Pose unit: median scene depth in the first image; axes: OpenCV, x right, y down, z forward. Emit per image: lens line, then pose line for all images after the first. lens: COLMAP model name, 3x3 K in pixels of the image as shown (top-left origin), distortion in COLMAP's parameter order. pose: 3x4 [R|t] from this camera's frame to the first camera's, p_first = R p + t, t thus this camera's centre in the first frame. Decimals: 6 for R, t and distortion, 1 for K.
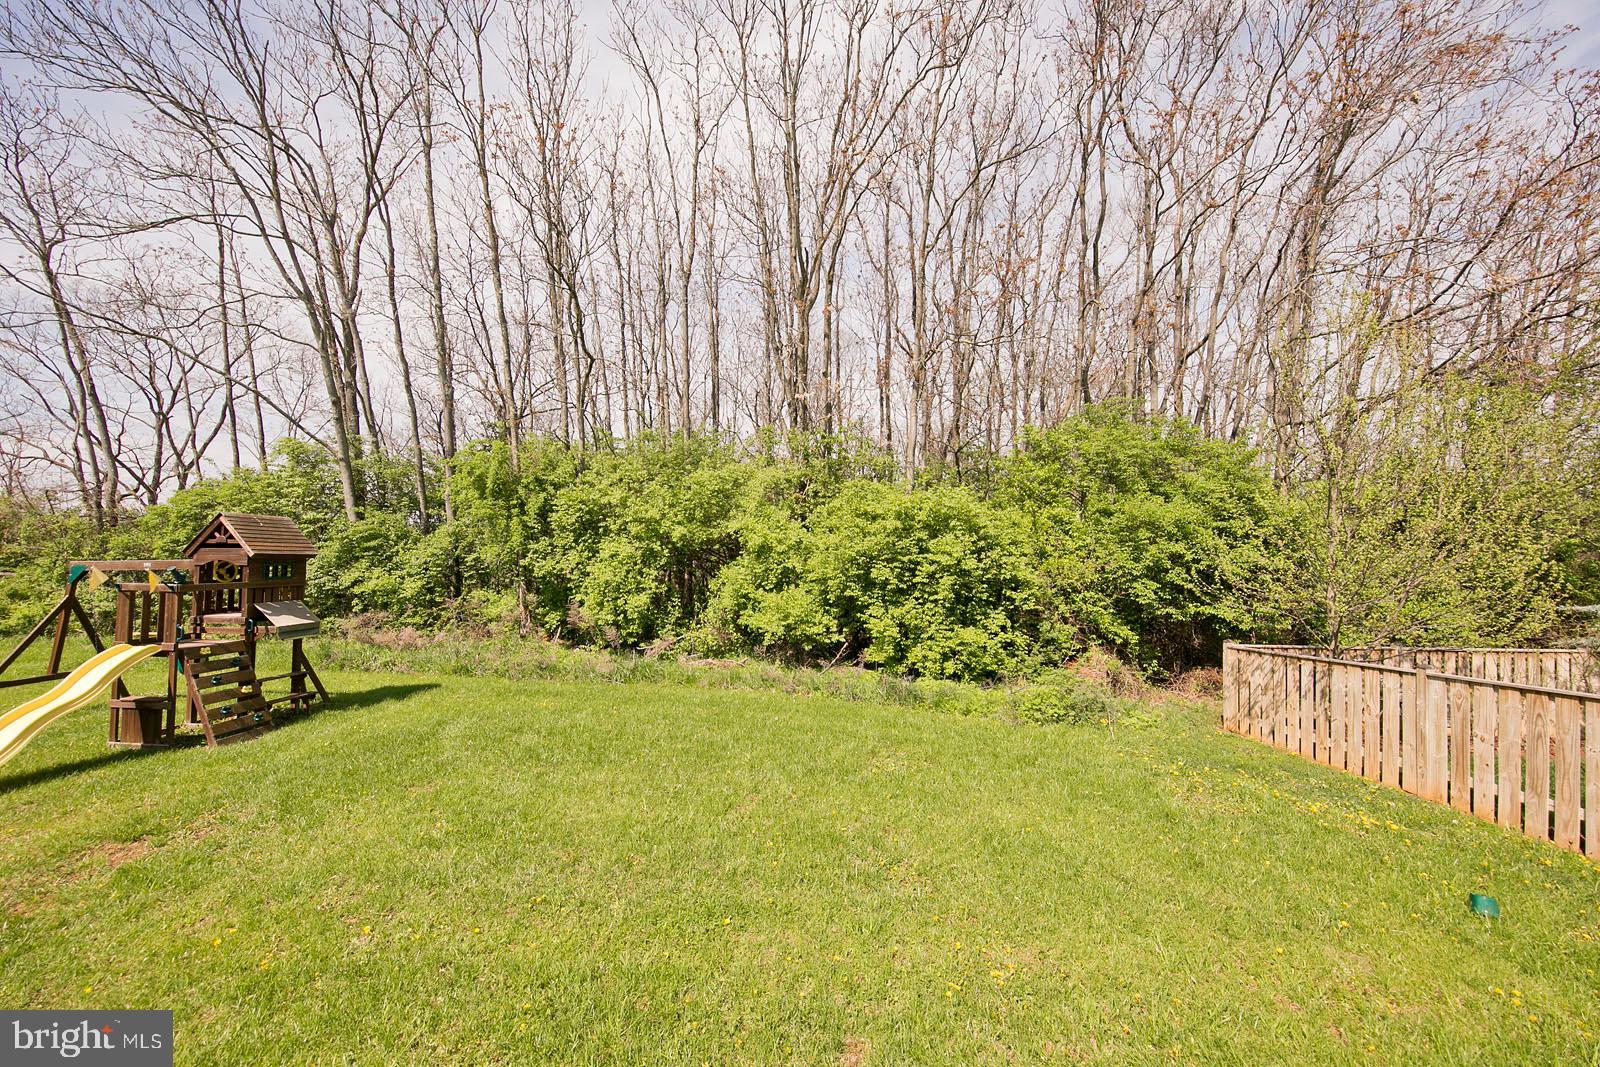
lens RADIAL K [[585.6, 0, 807.3], [0, 585.6, 539.2], [0, 0, 1]] dist [0.007024, -0.003140]
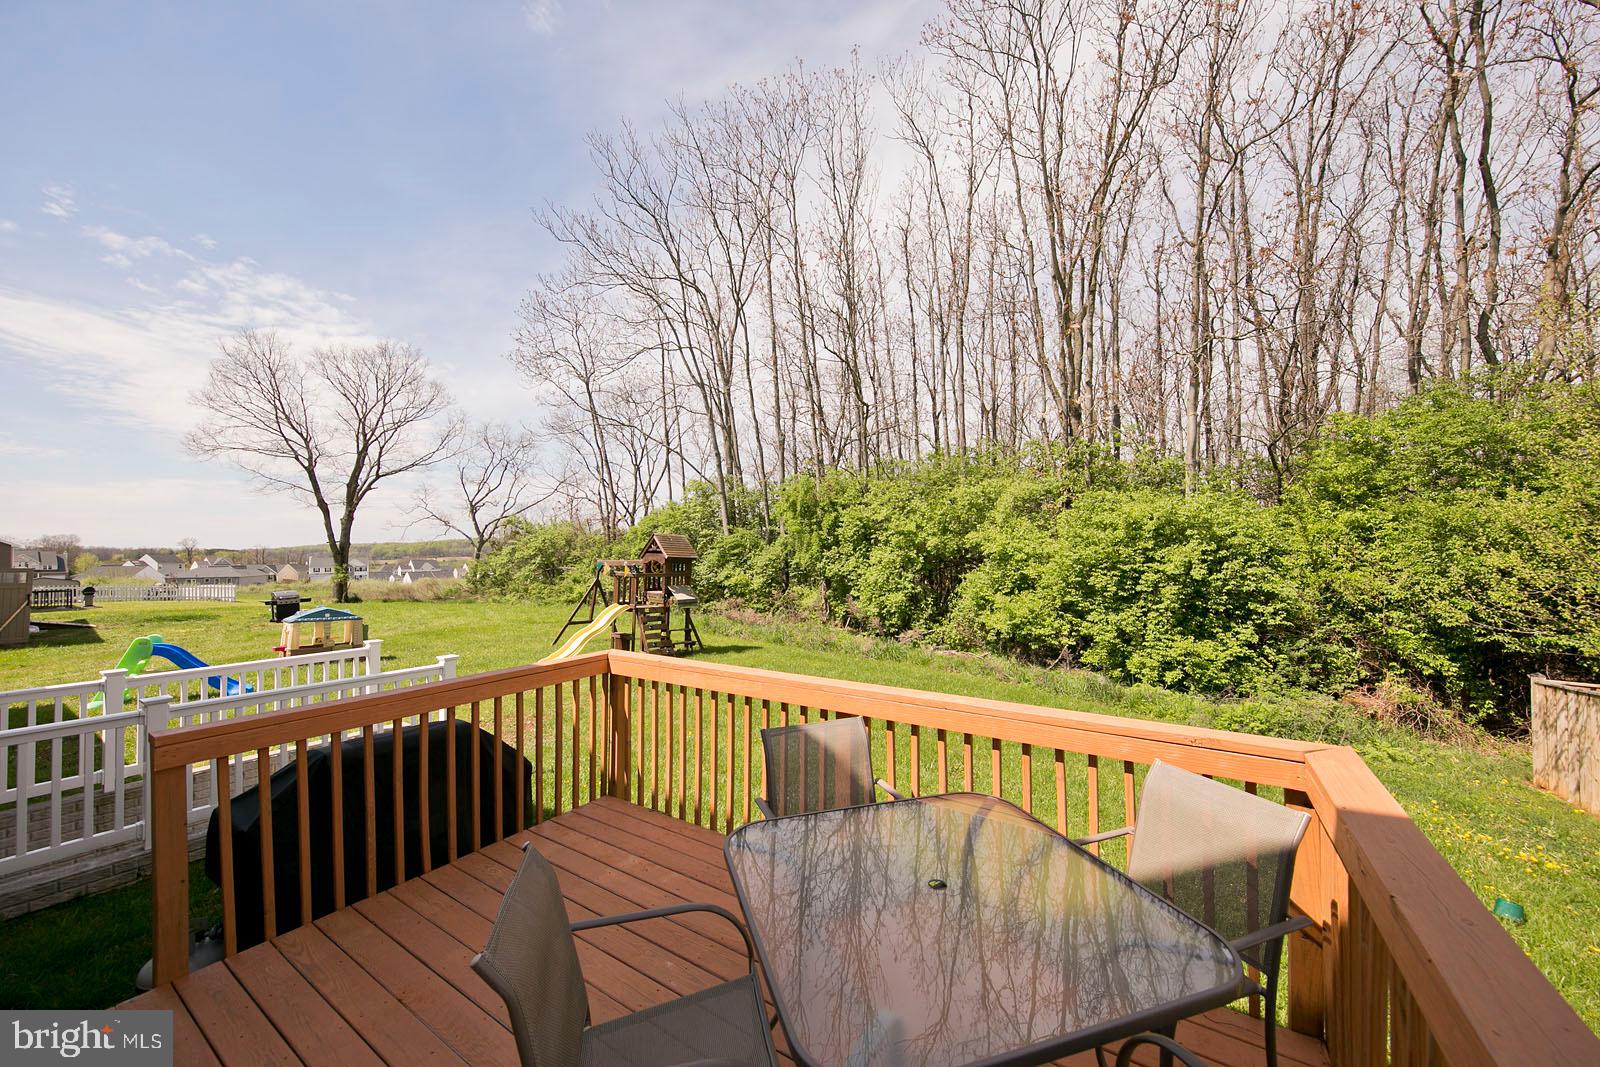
lens RADIAL K [[585.6, 0, 792.1], [0, 585.6, 542.7], [0, 0, 1]] dist [0.007024, -0.003140]
pose [[0.838994, -0.004642, -0.544121, 0.193793], [0.000274, 0.999967, -0.008109, -0.001709], [0.544140, 0.006655, 0.838968, -0.156970]]
